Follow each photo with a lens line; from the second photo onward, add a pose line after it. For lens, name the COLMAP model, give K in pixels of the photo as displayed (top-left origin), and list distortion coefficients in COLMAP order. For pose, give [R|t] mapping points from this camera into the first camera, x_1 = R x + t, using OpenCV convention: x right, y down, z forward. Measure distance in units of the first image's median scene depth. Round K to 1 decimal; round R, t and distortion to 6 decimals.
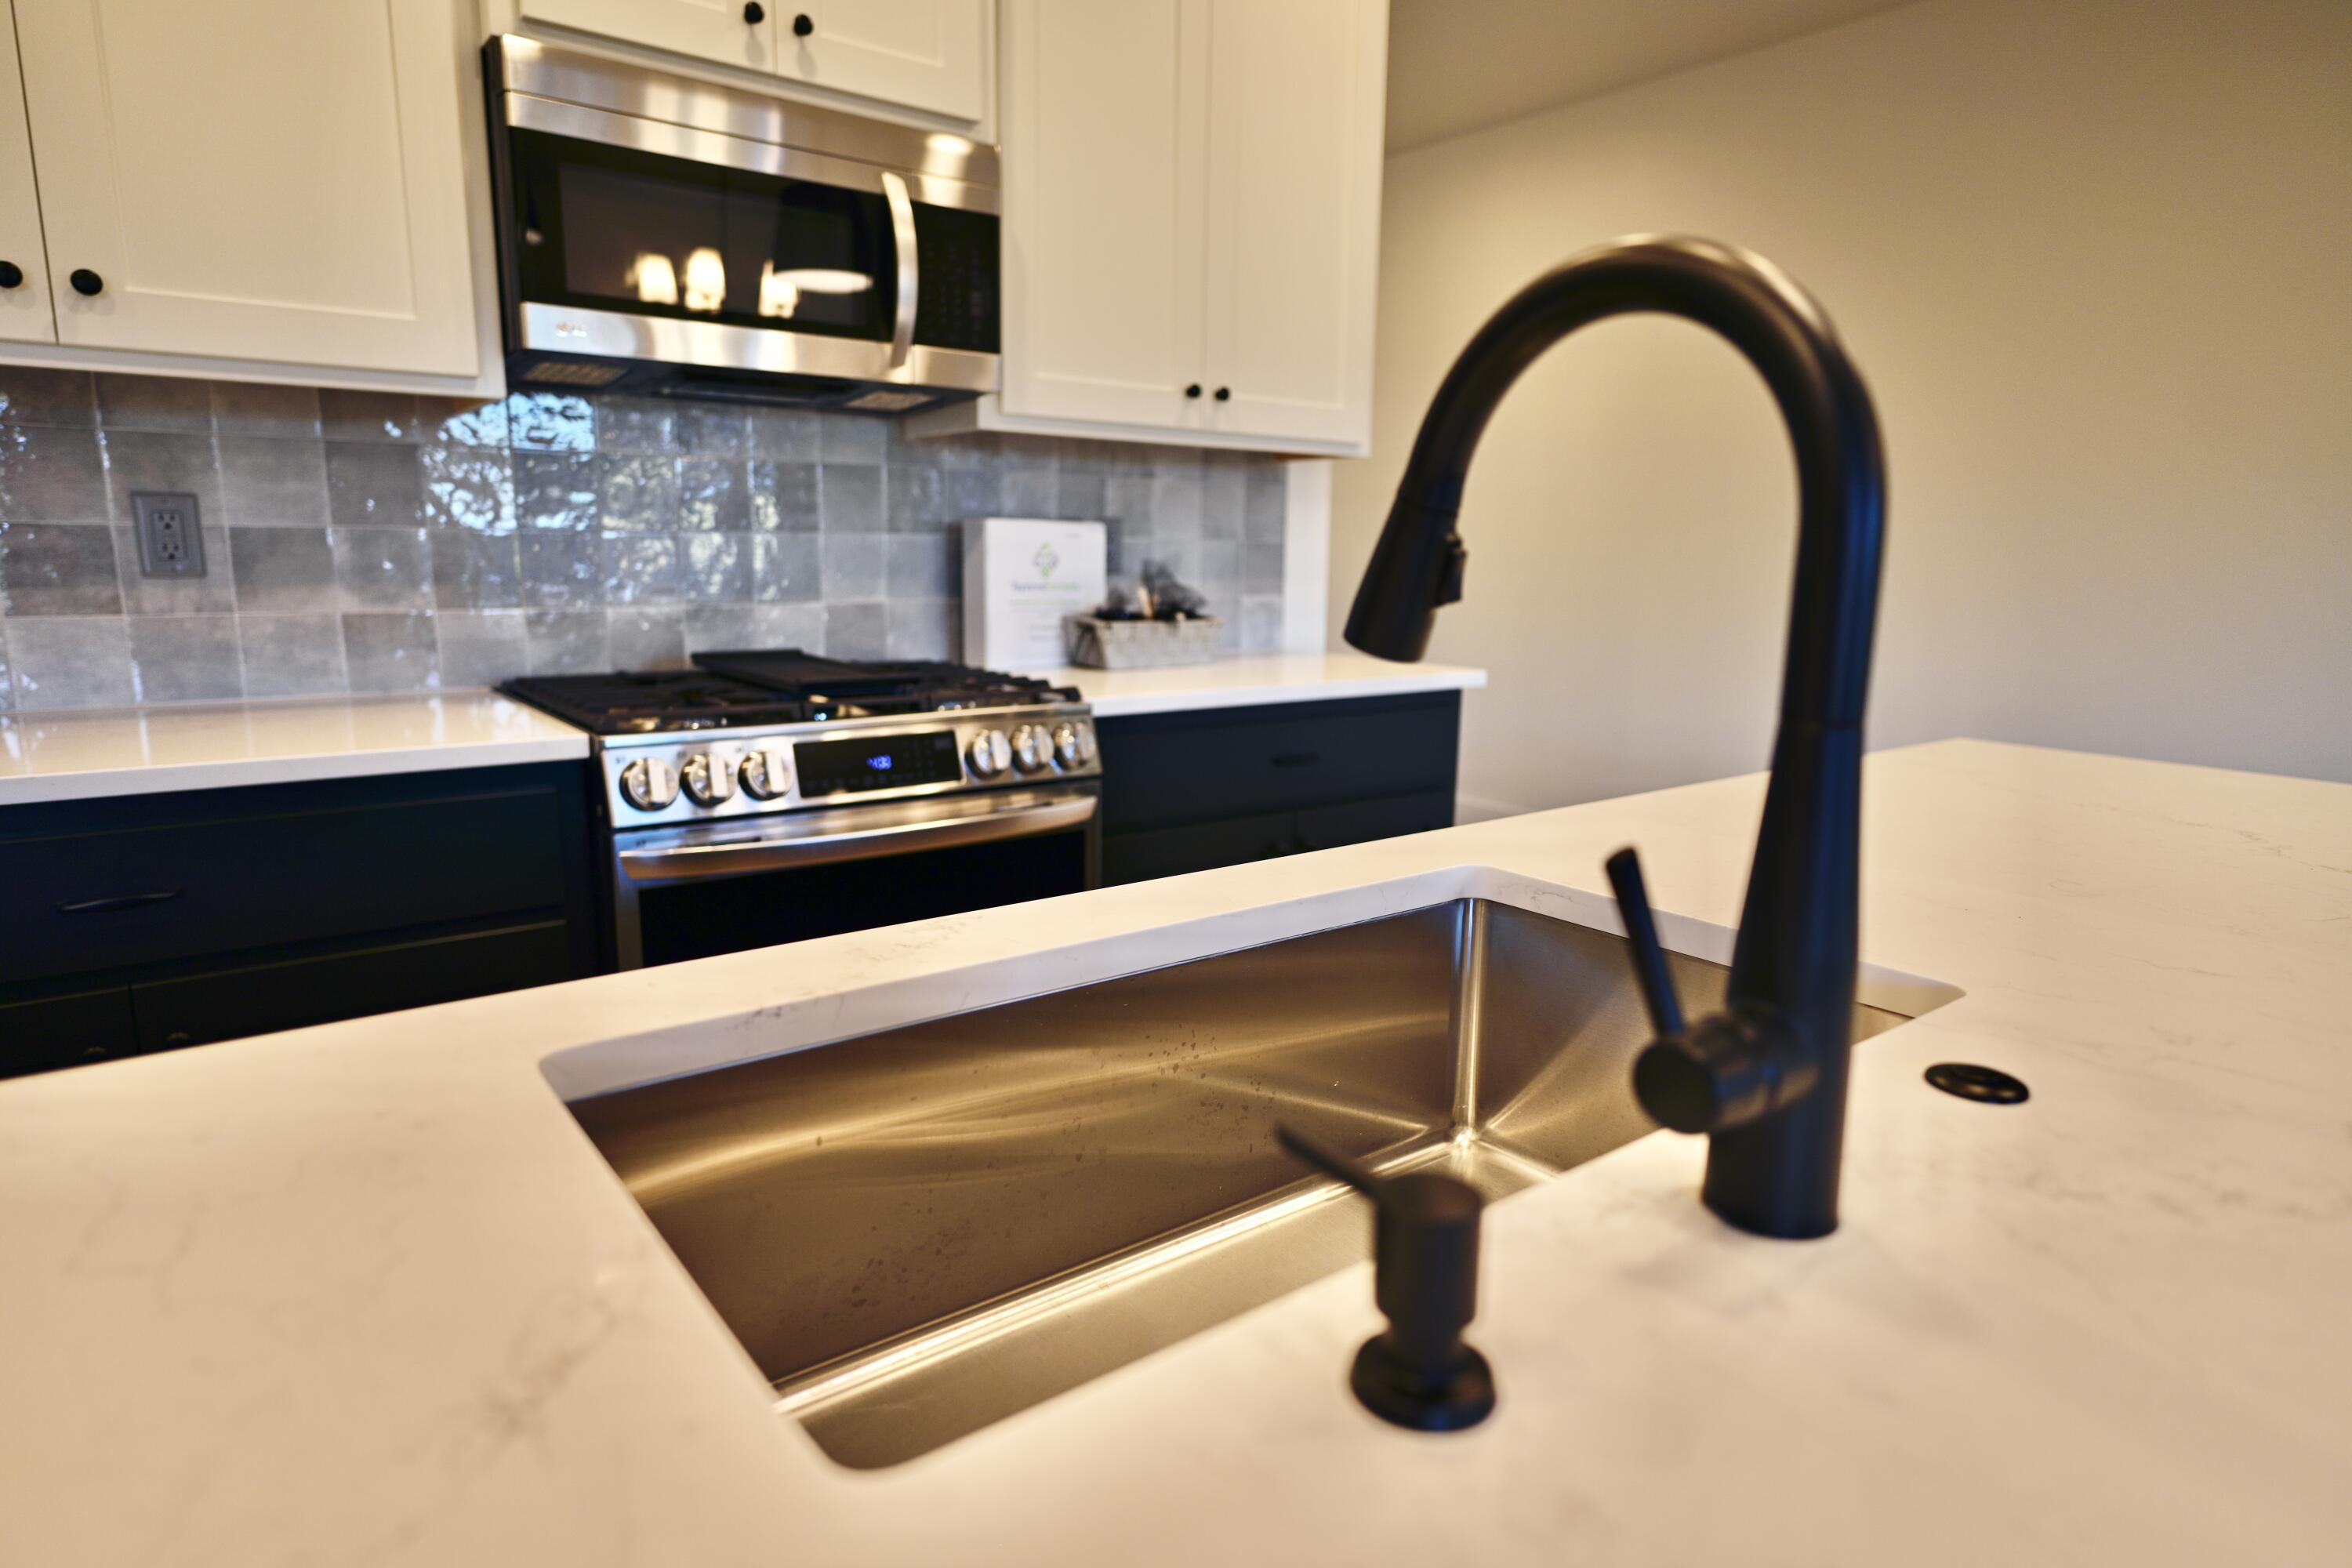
lens RADIAL K [[1321.7, 0, 1183.0], [0, 1321.7, 795.6], [0, 0, 1]] dist [-0.003141, 0.001941]
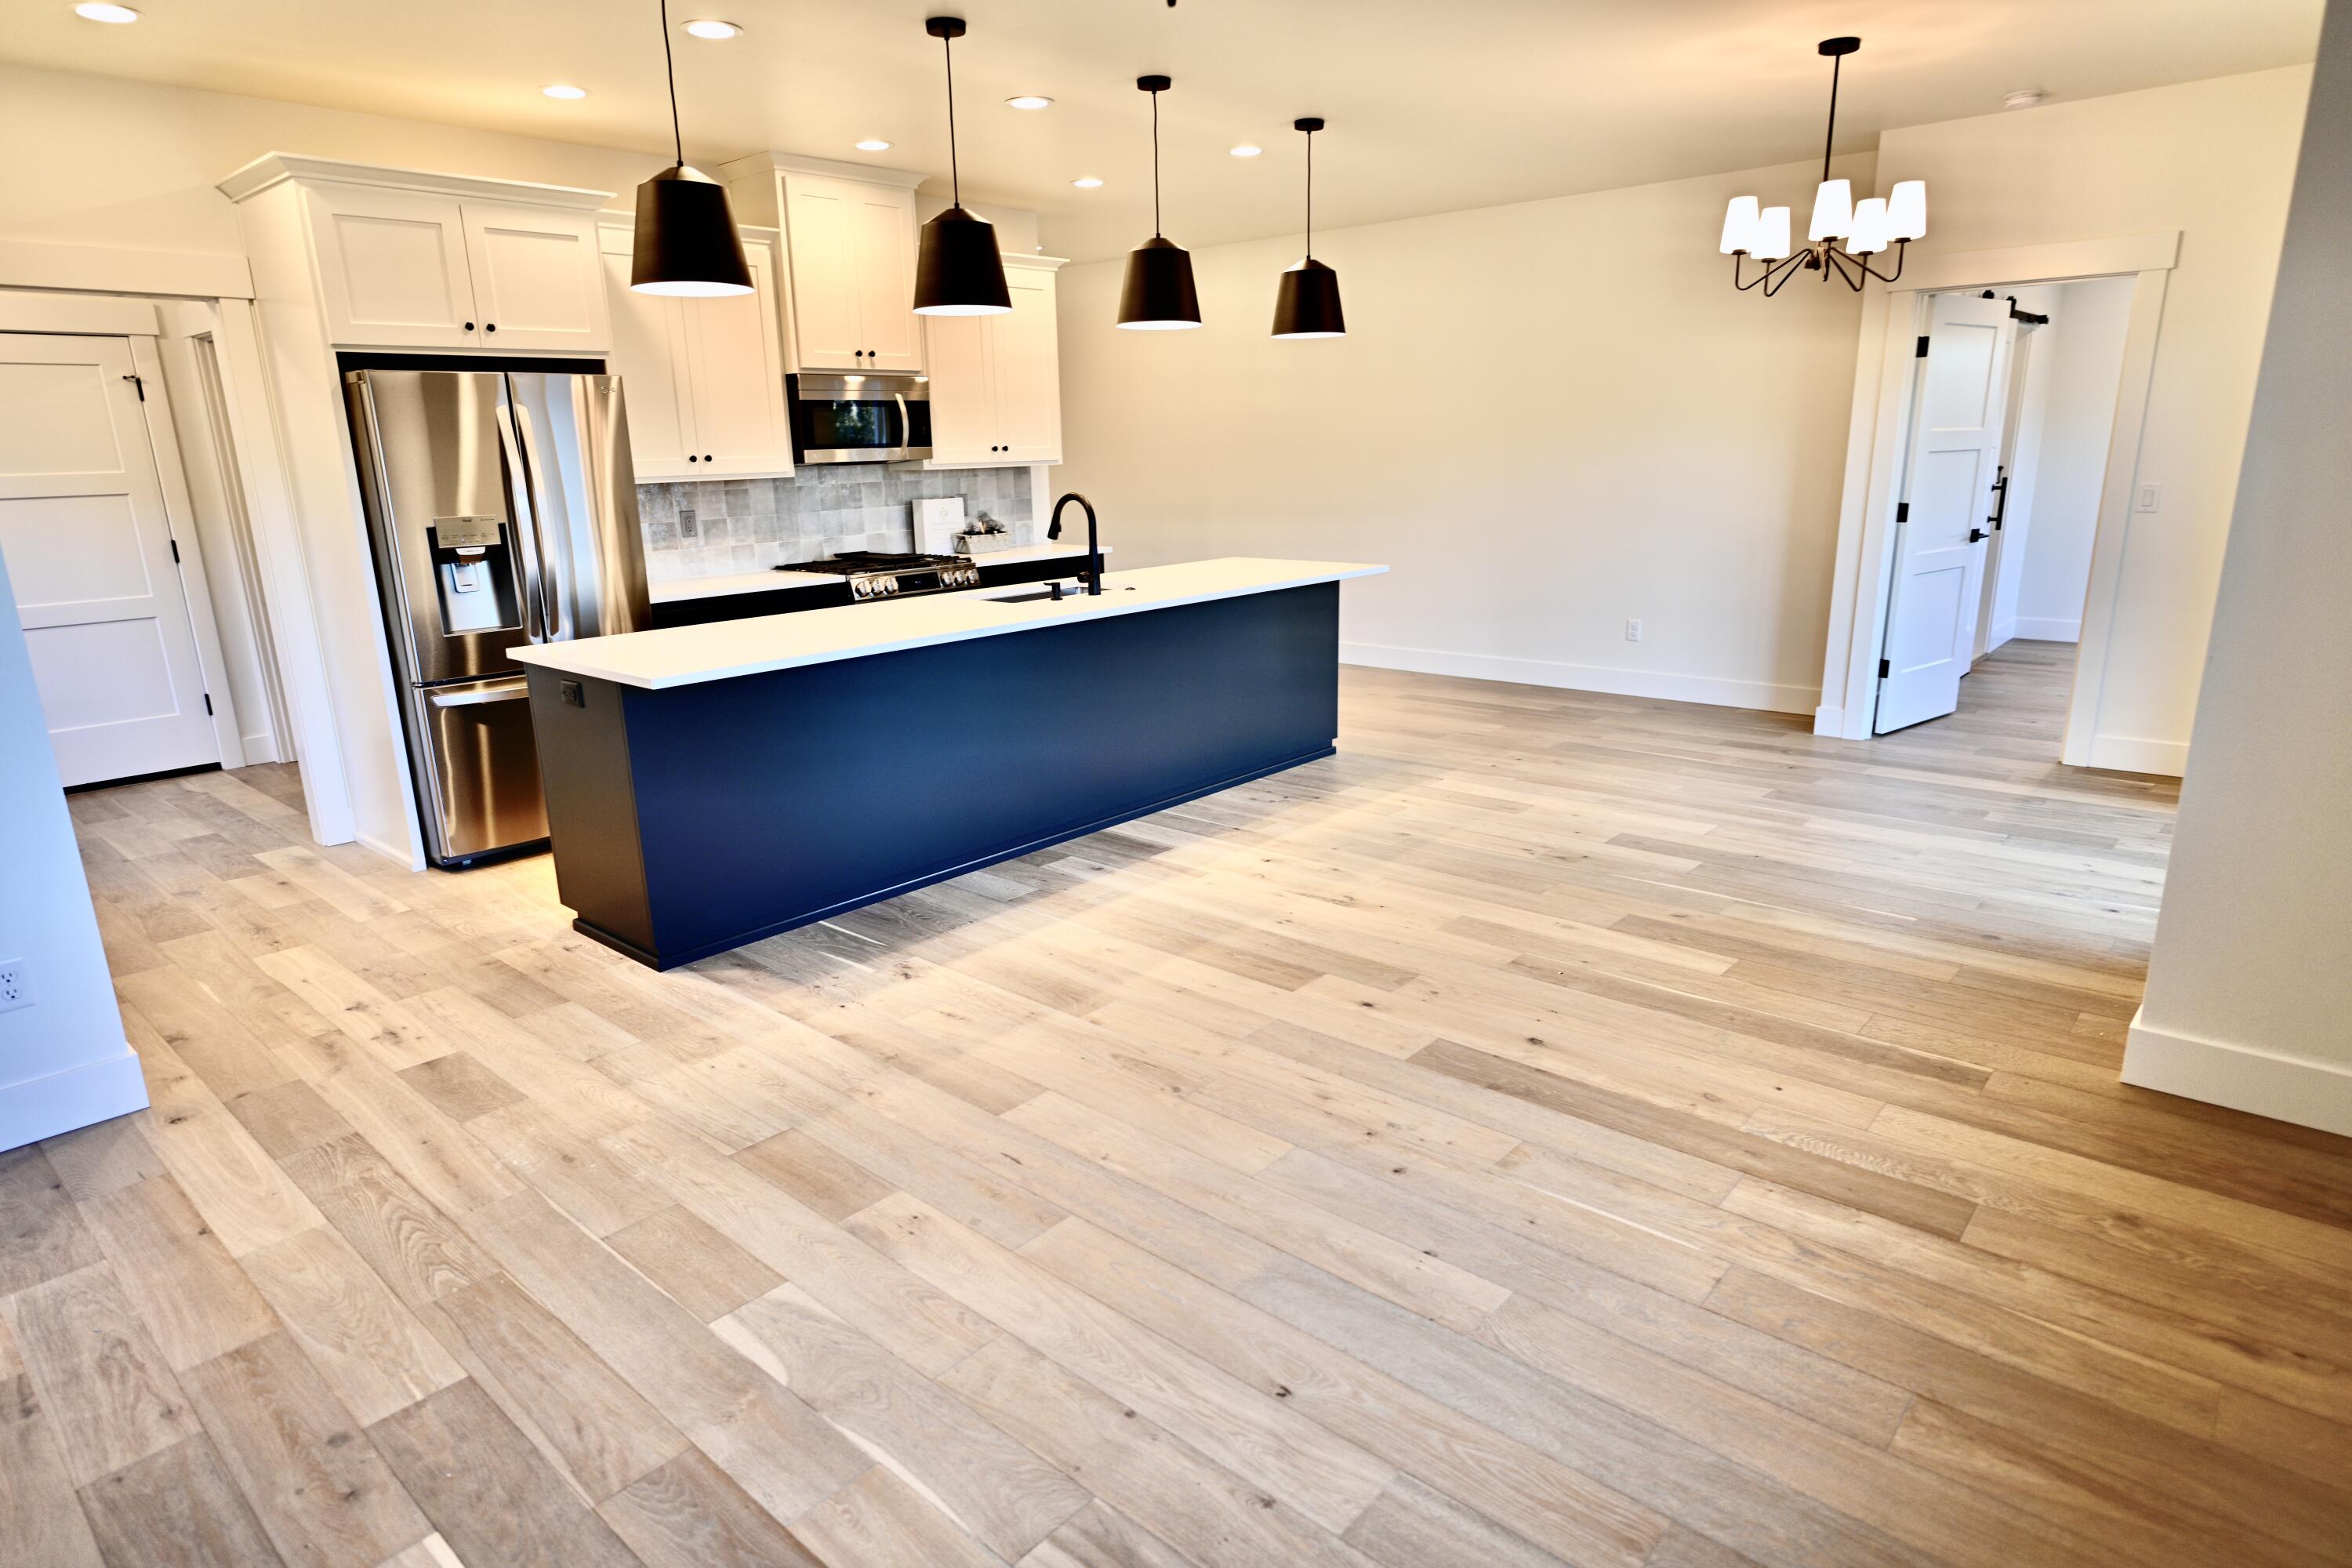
lens RADIAL K [[1321.7, 0, 1168.2], [0, 1321.7, 797.7], [0, 0, 1]] dist [-0.003141, 0.001941]
pose [[0.982067, -0.084803, 0.168384, -0.187373], [0.071964, 0.994117, 0.080949, 0.251421], [-0.174258, -0.067380, 0.982392, -2.086667]]
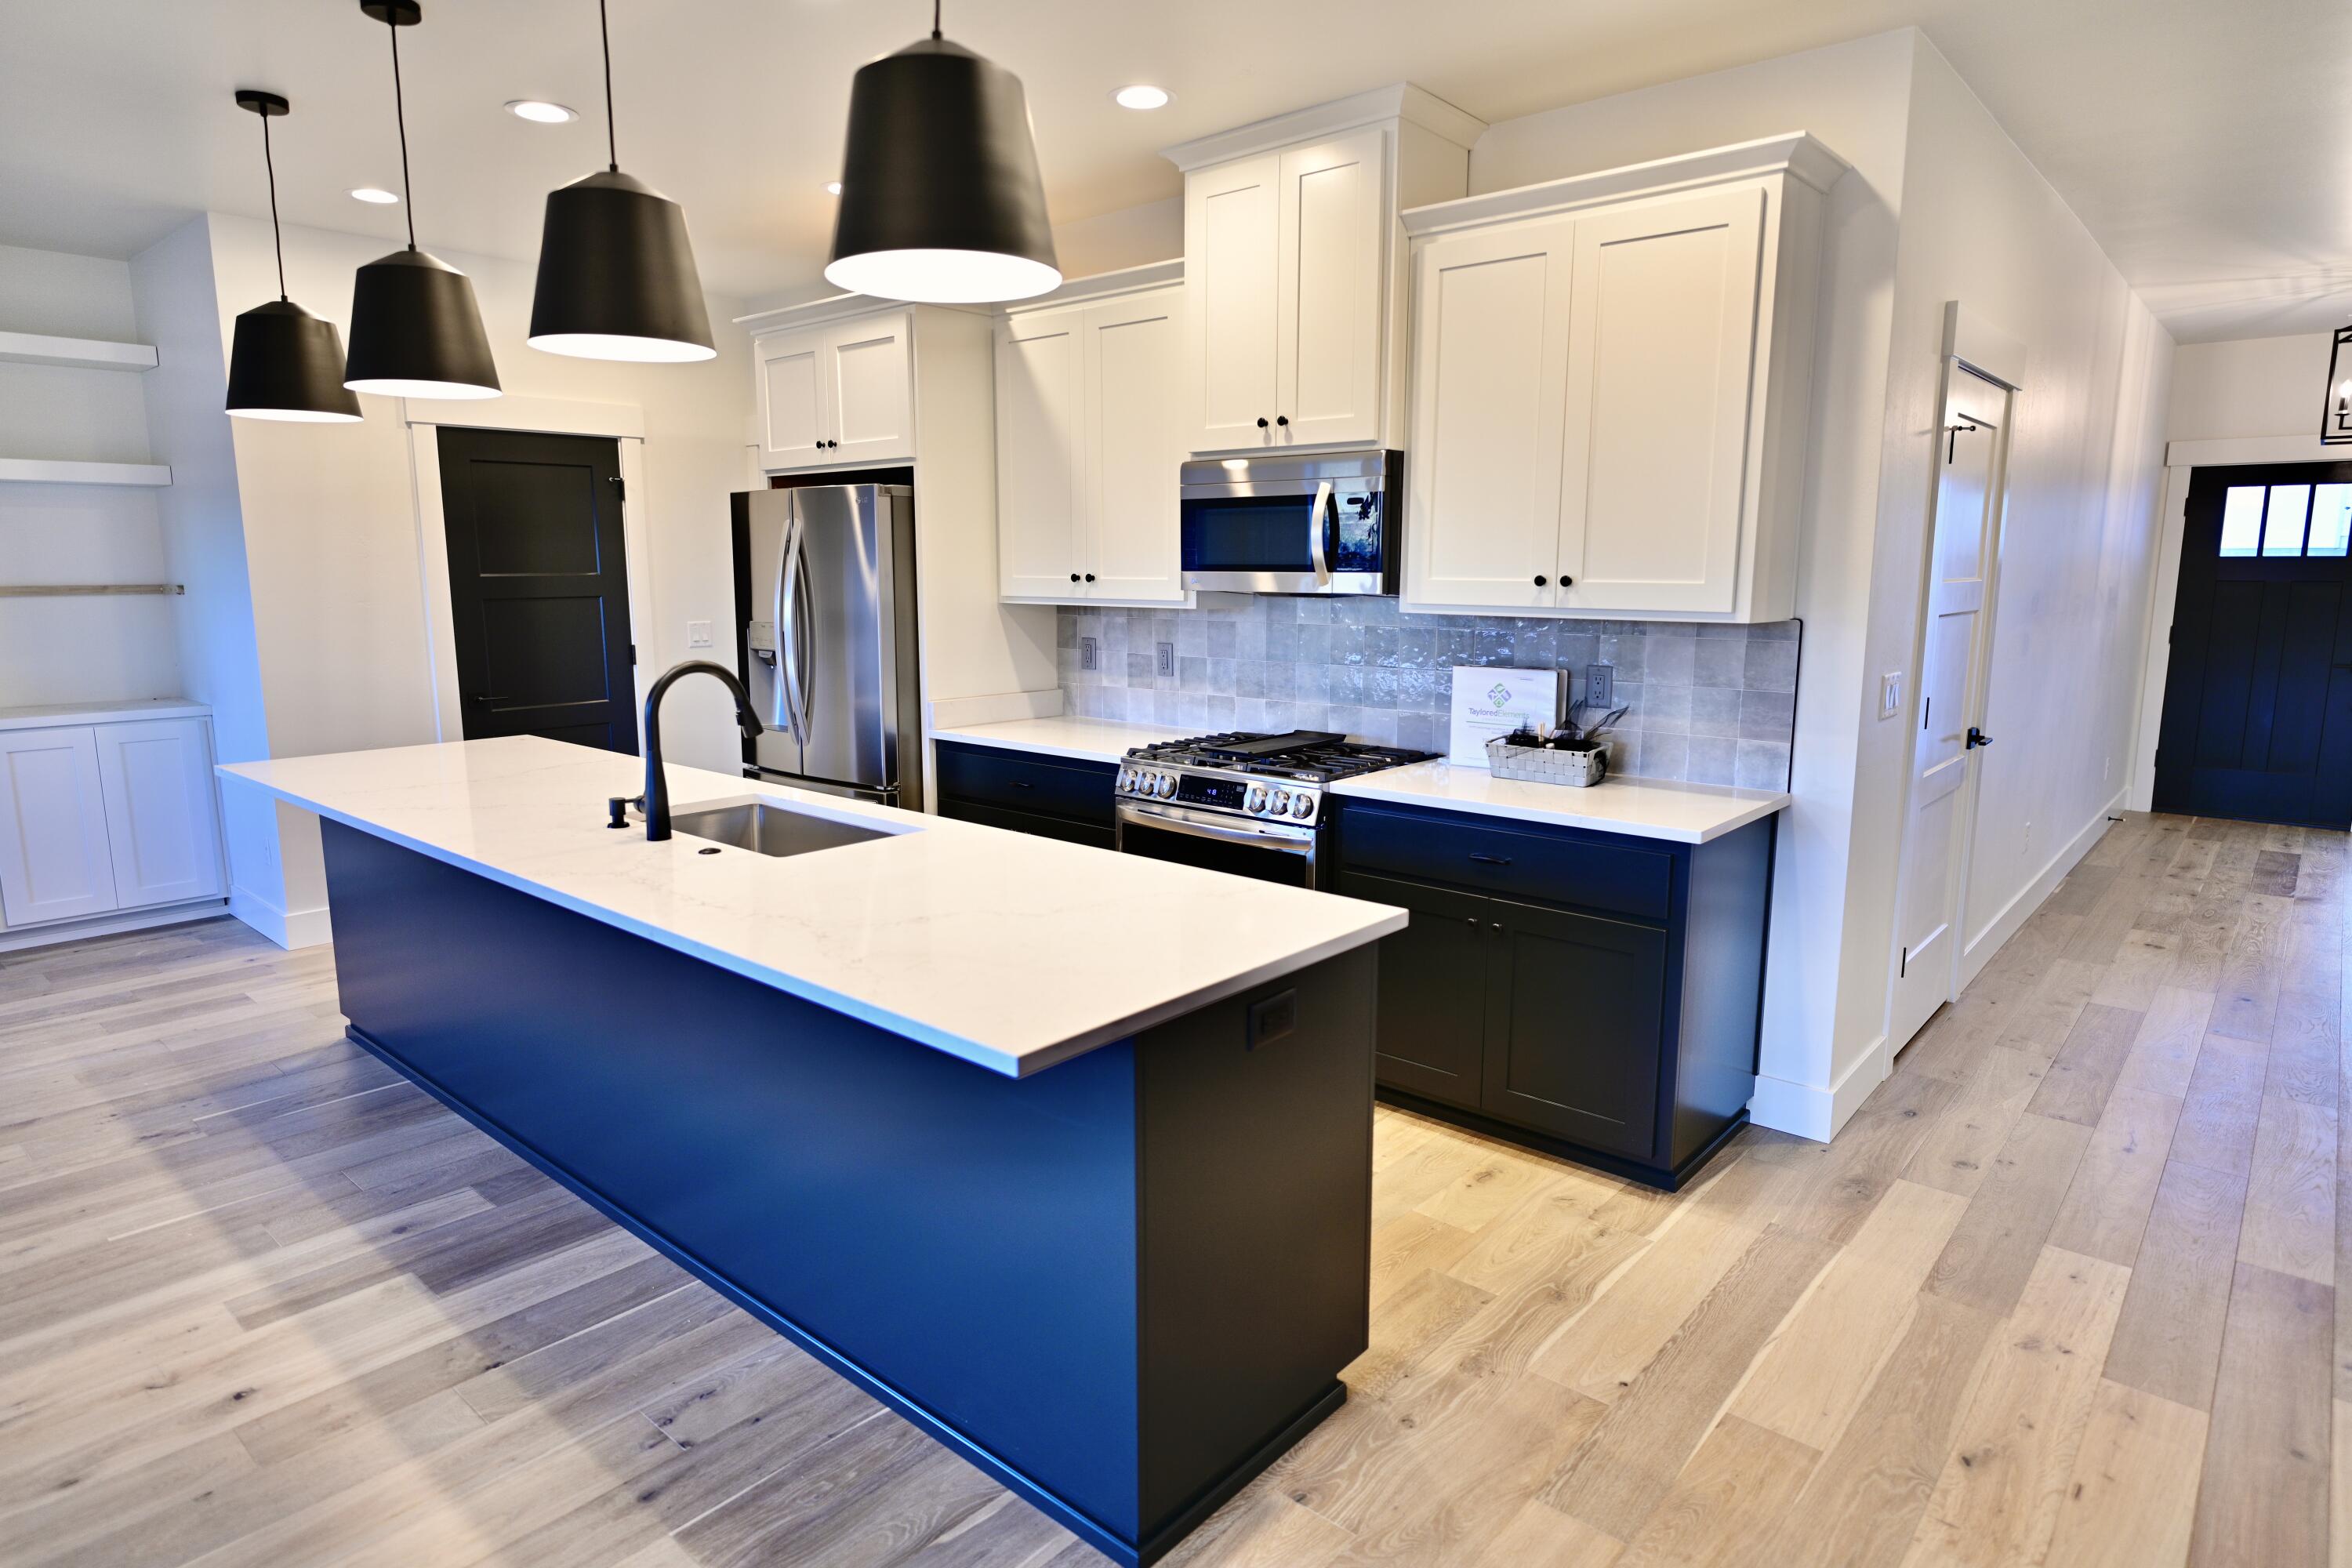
lens RADIAL K [[1321.7, 0, 1179.9], [0, 1321.7, 779.4], [0, 0, 1]] dist [-0.003141, 0.001941]
pose [[0.195266, 0.145352, -0.969920, 1.468626], [-0.181524, 0.977226, 0.109902, -0.219713], [0.963805, 0.154604, 0.217204, 0.445470]]
